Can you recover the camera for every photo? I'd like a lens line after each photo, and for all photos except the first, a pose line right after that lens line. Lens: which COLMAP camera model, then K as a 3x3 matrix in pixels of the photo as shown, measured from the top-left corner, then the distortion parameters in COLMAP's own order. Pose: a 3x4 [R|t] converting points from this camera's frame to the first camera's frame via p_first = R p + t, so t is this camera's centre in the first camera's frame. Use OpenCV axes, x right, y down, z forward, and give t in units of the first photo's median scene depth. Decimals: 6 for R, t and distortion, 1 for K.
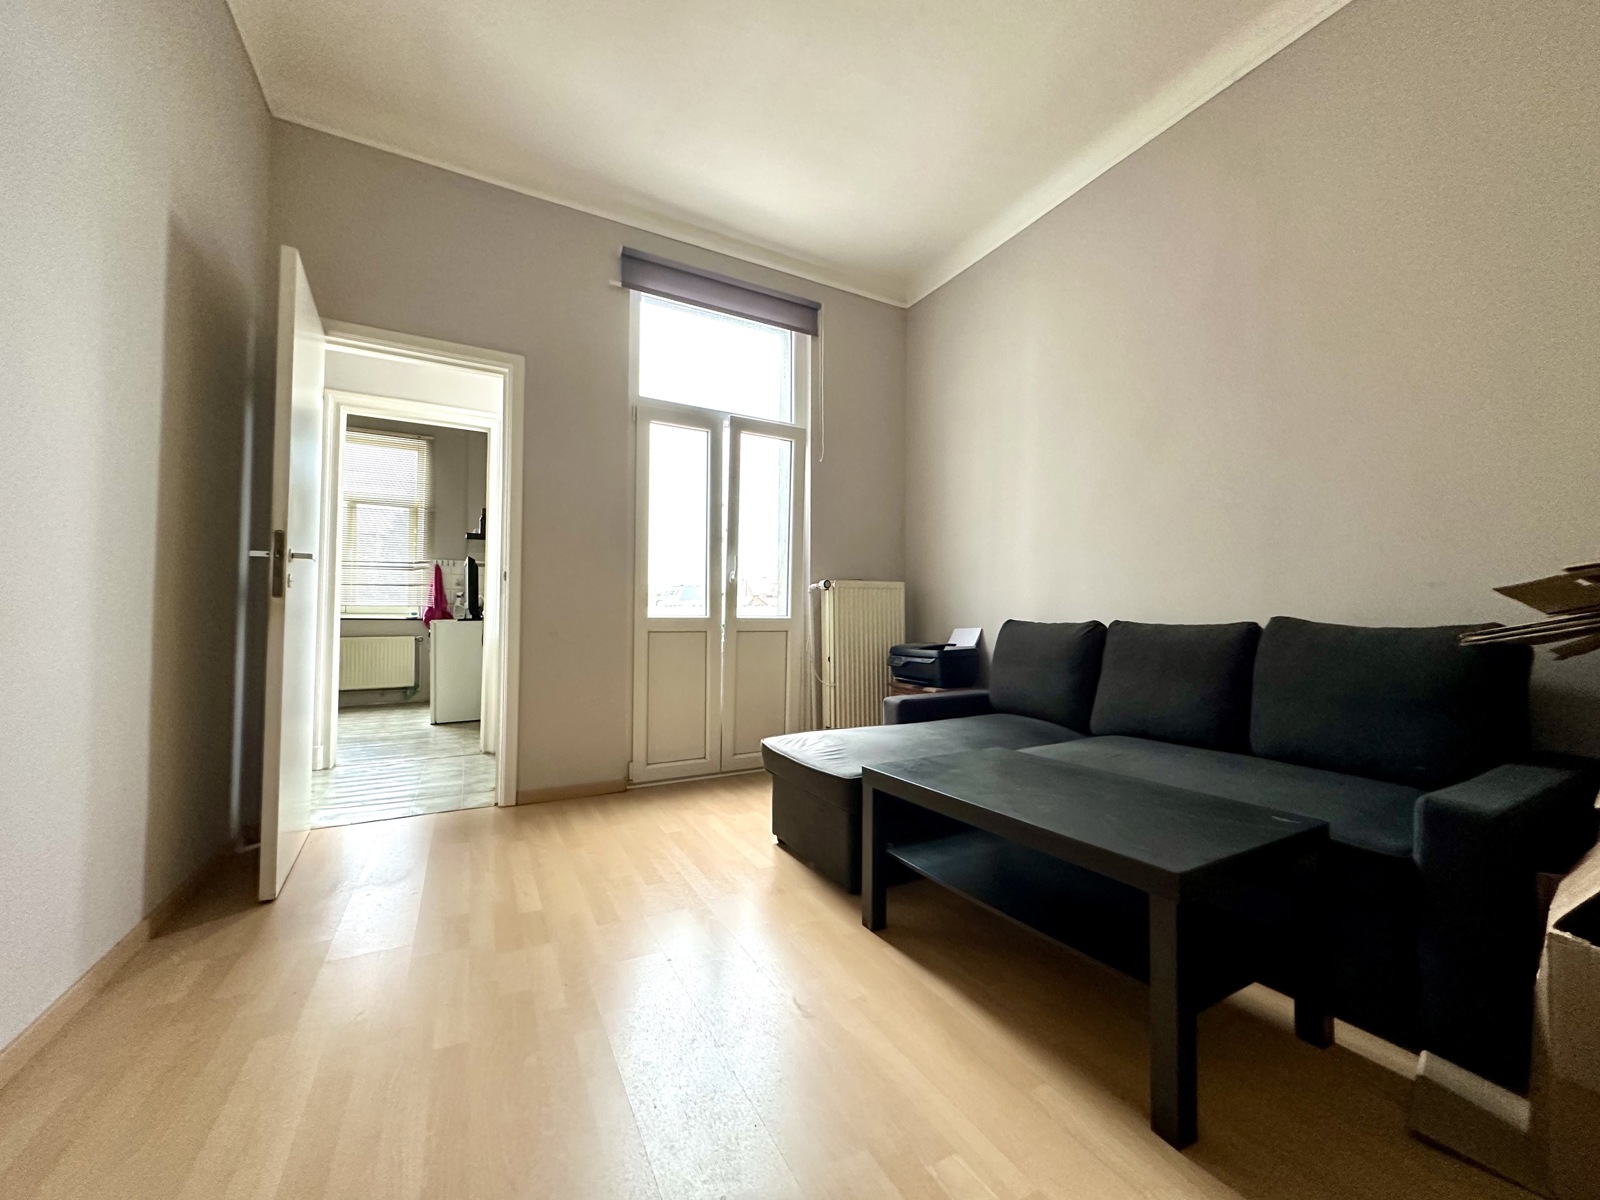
lens RADIAL K [[638.9, 0, 805.5], [0, 638.9, 602.0], [0, 0, 1]] dist [-0.003663, 0.000841]
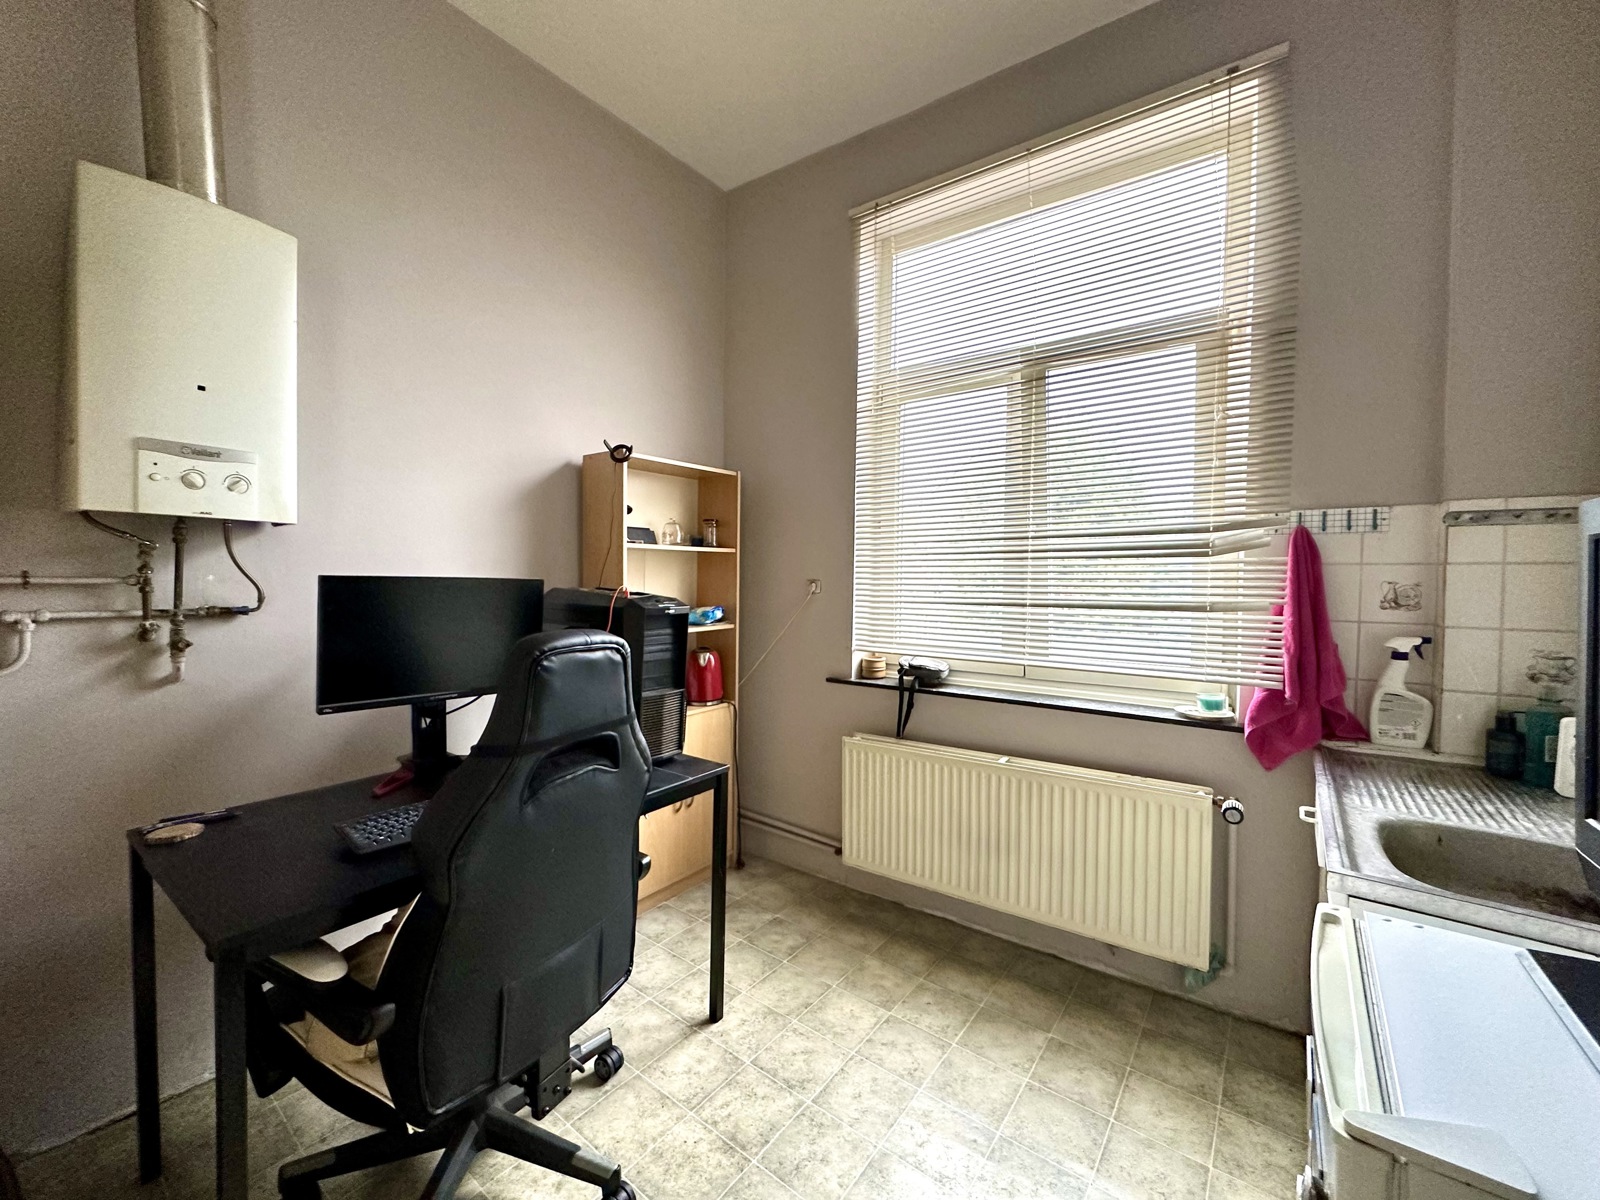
lens RADIAL K [[638.9, 0, 803.9], [0, 638.9, 595.7], [0, 0, 1]] dist [-0.003663, 0.000841]
pose [[0.411801, 0.022277, -0.911001, -0.320246], [0.014790, 0.999406, 0.031124, -0.032119], [0.911154, -0.026290, 0.411227, 0.534841]]
